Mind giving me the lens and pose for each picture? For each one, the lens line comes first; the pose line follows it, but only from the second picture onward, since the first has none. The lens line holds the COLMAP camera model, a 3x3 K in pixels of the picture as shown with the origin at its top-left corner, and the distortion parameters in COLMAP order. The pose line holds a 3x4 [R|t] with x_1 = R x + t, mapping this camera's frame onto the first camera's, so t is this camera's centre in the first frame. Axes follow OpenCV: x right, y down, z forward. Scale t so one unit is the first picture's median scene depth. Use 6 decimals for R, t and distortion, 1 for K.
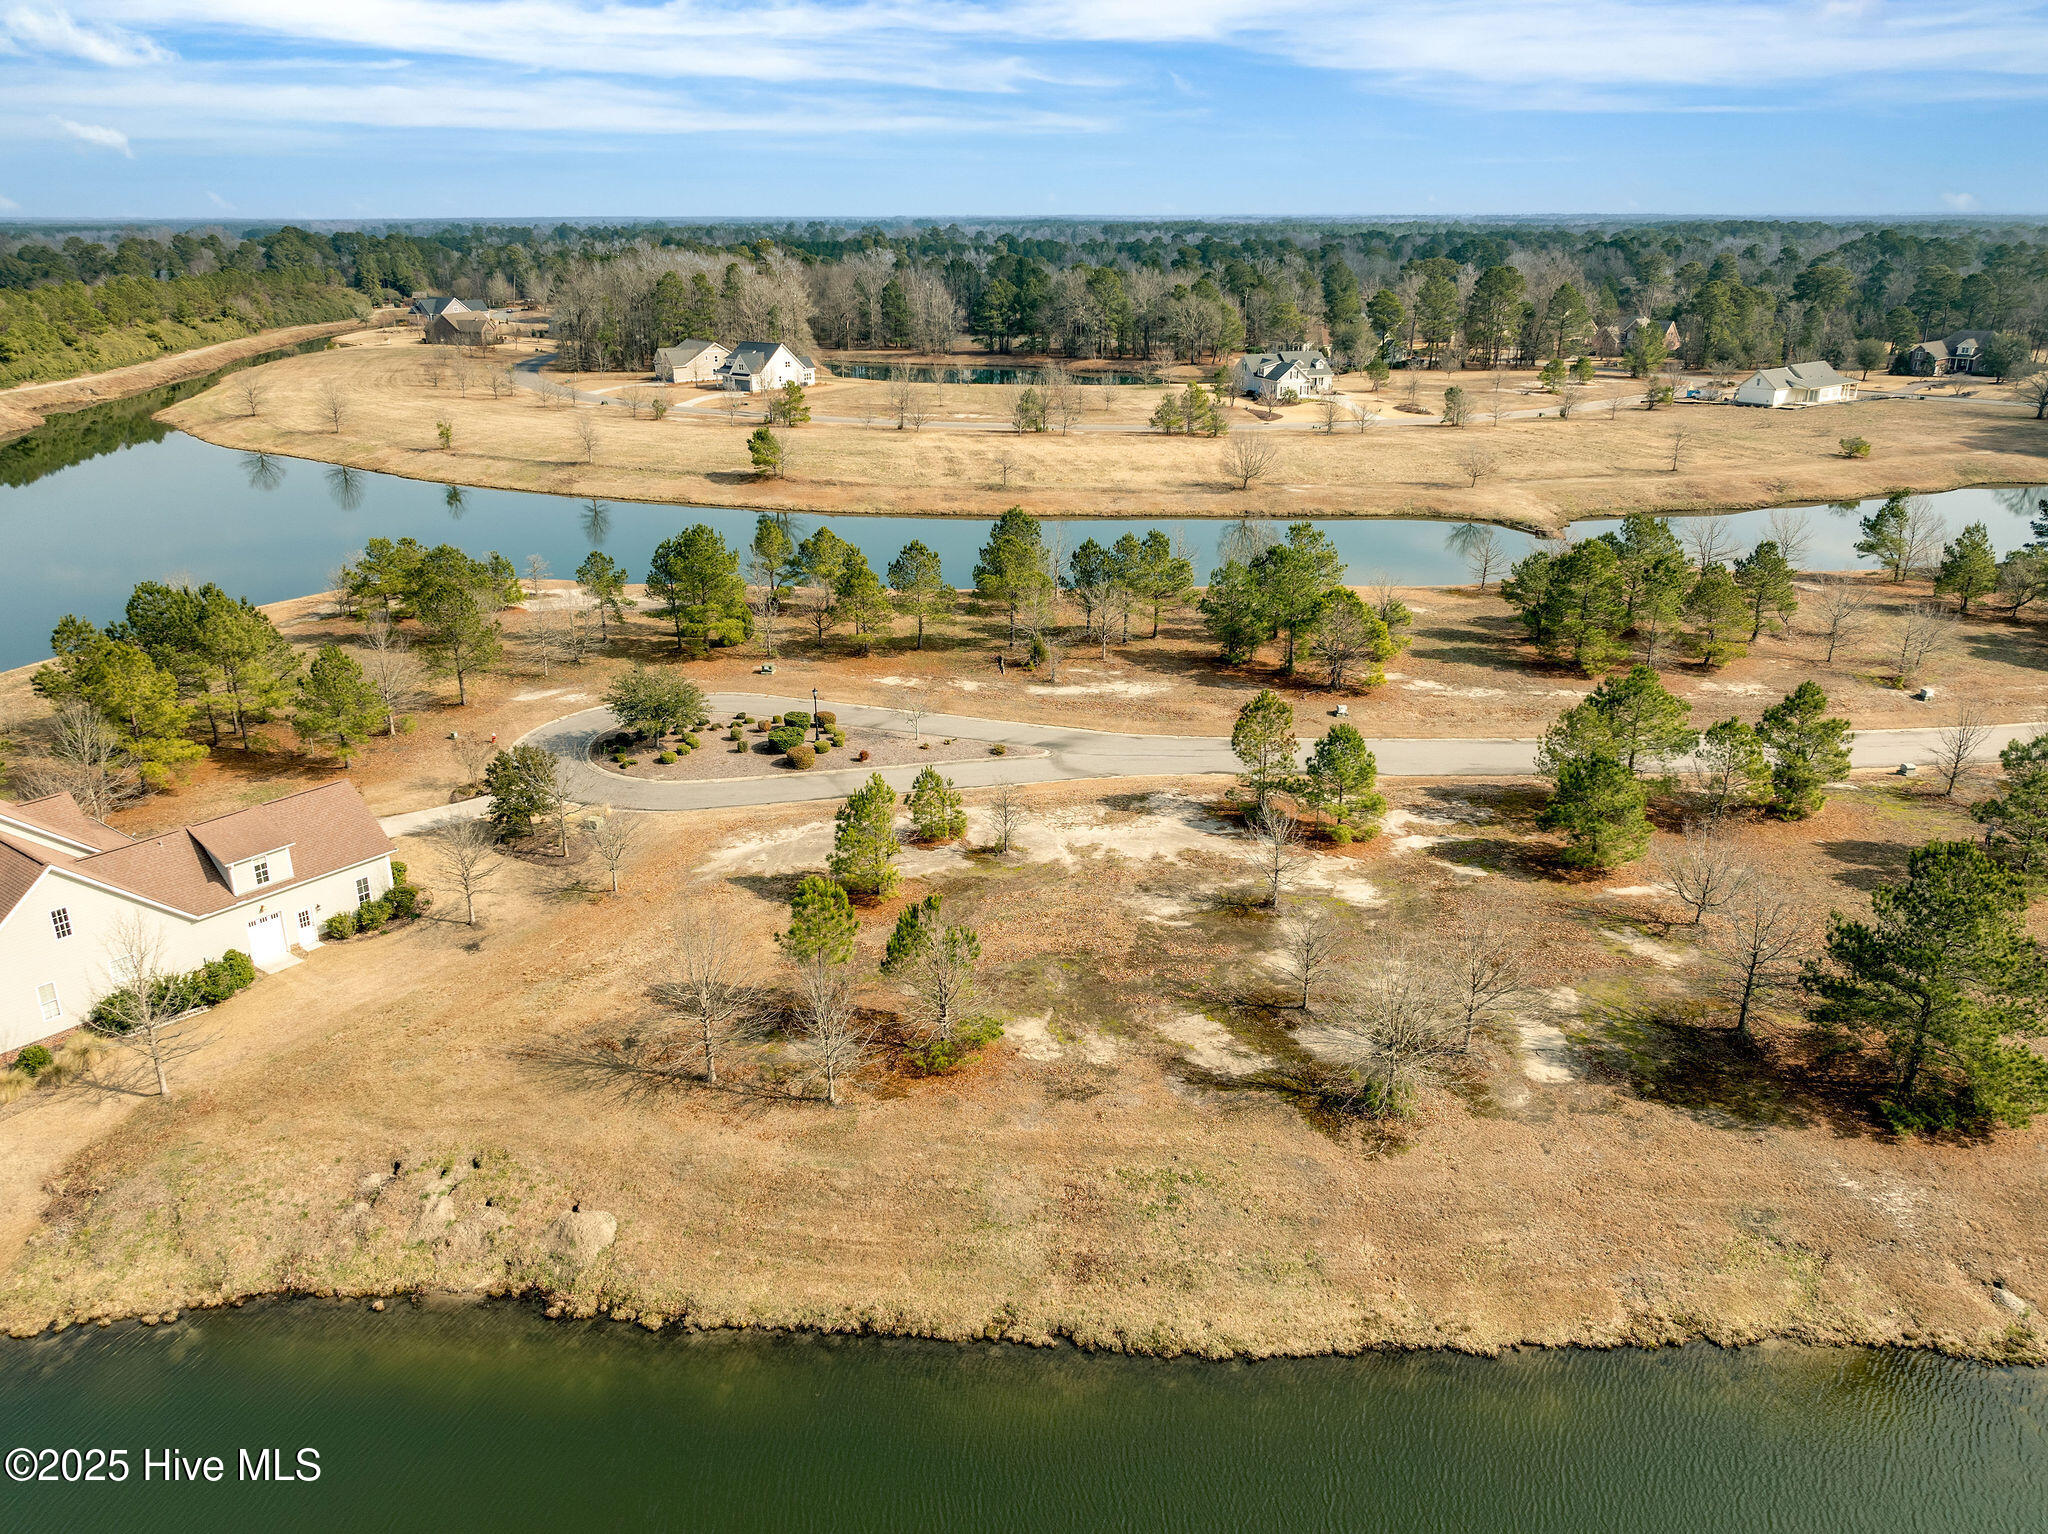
lens RADIAL K [[1521.3, 0, 1019.5], [0, 1521.3, 815.9], [0, 0, 1]] dist [0.001860, -0.003229]
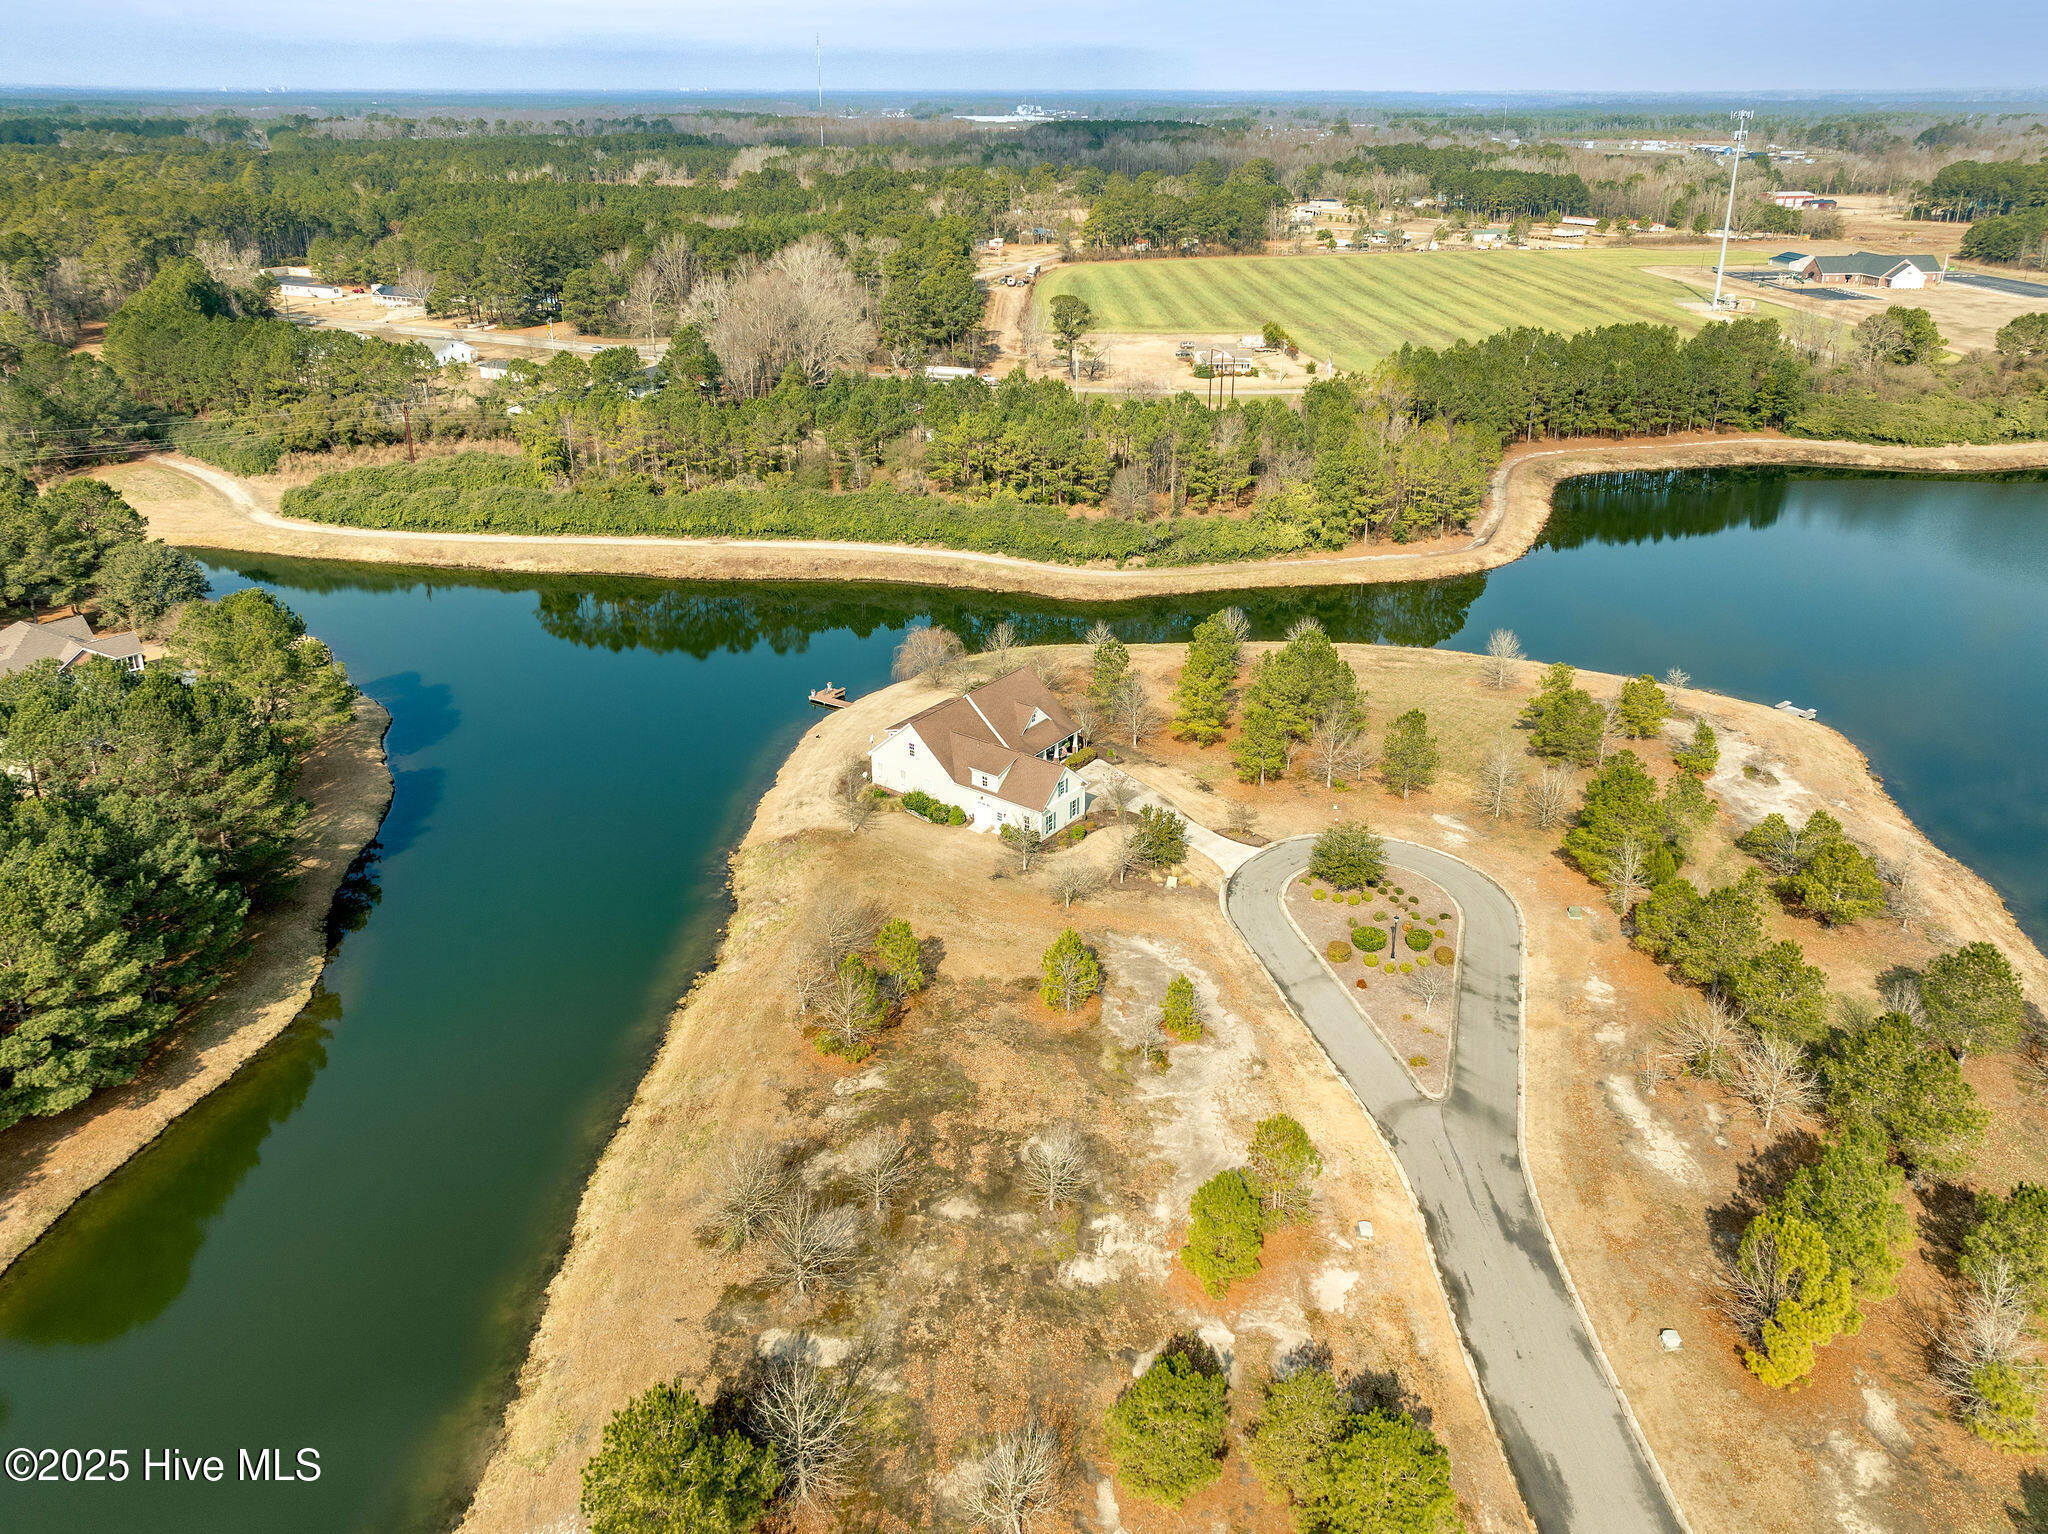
lens RADIAL K [[1464.6, 0, 1024.0], [0, 1464.6, 767.0], [0, 0, 1]] dist [0.002750, 0.034537]
pose [[-0.008983, 0.428449, -0.903521, 1.029284], [-0.361356, 0.841106, 0.402445, -0.661734], [0.932385, 0.330108, 0.147267, 0.712951]]
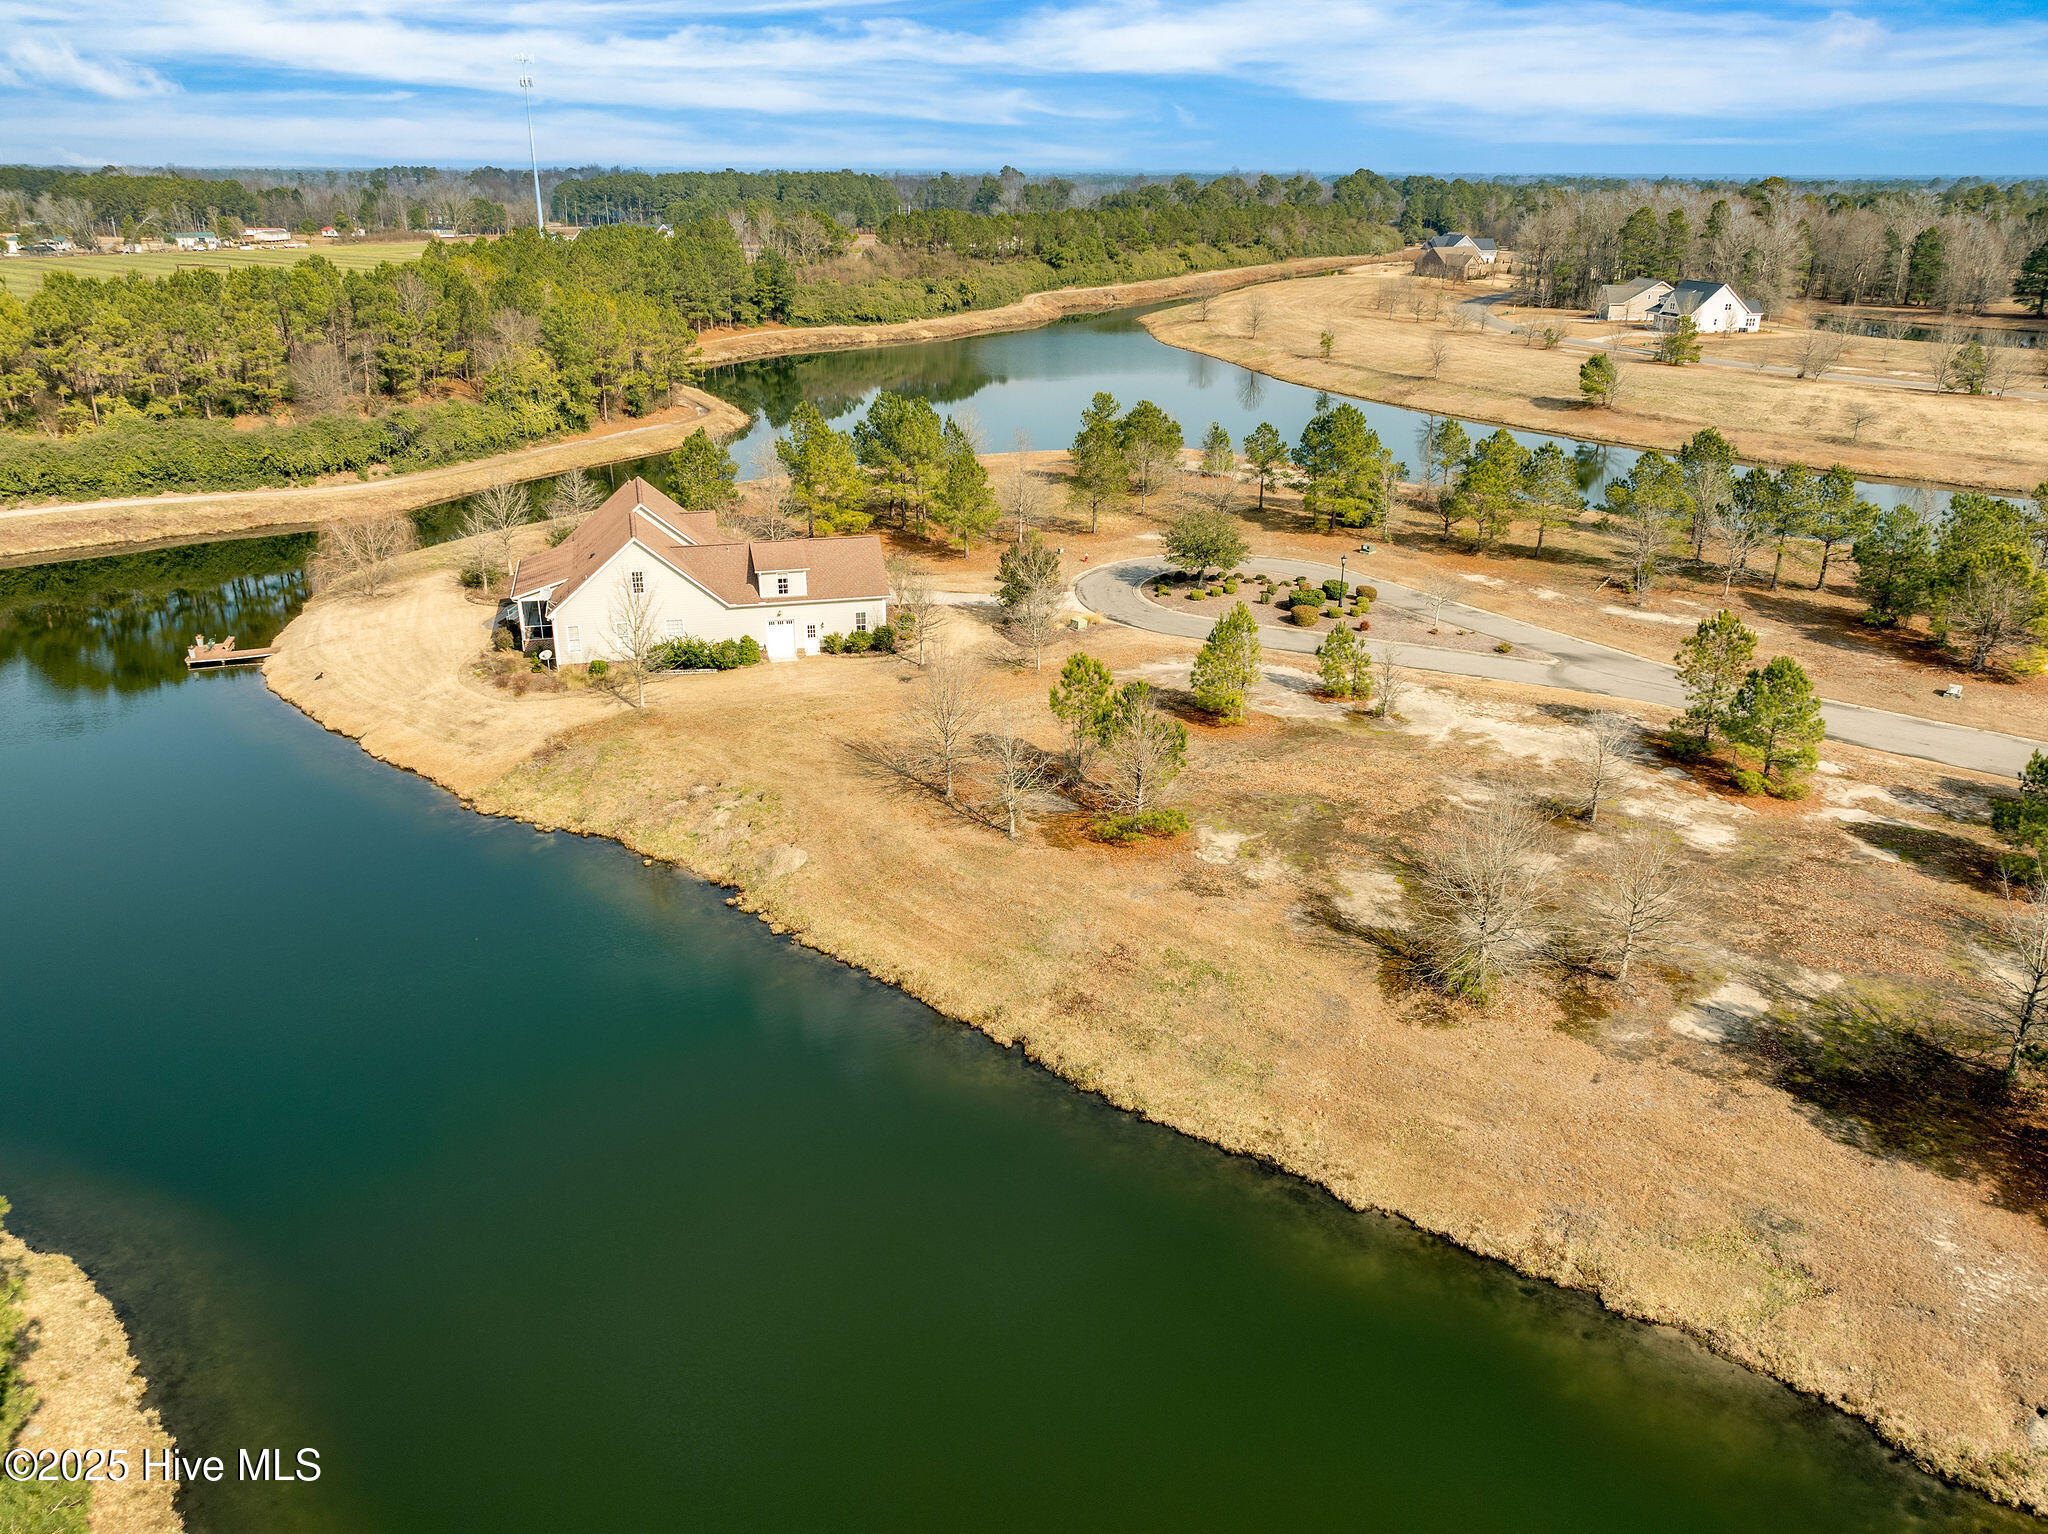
lens RADIAL K [[1521.3, 0, 1019.5], [0, 1521.3, 815.9], [0, 0, 1]] dist [0.001860, -0.003229]
pose [[0.781424, 0.248877, -0.572221, 0.424887], [-0.235866, 0.966792, 0.098391, 0.047954], [0.577706, 0.058082, 0.814176, 0.055677]]
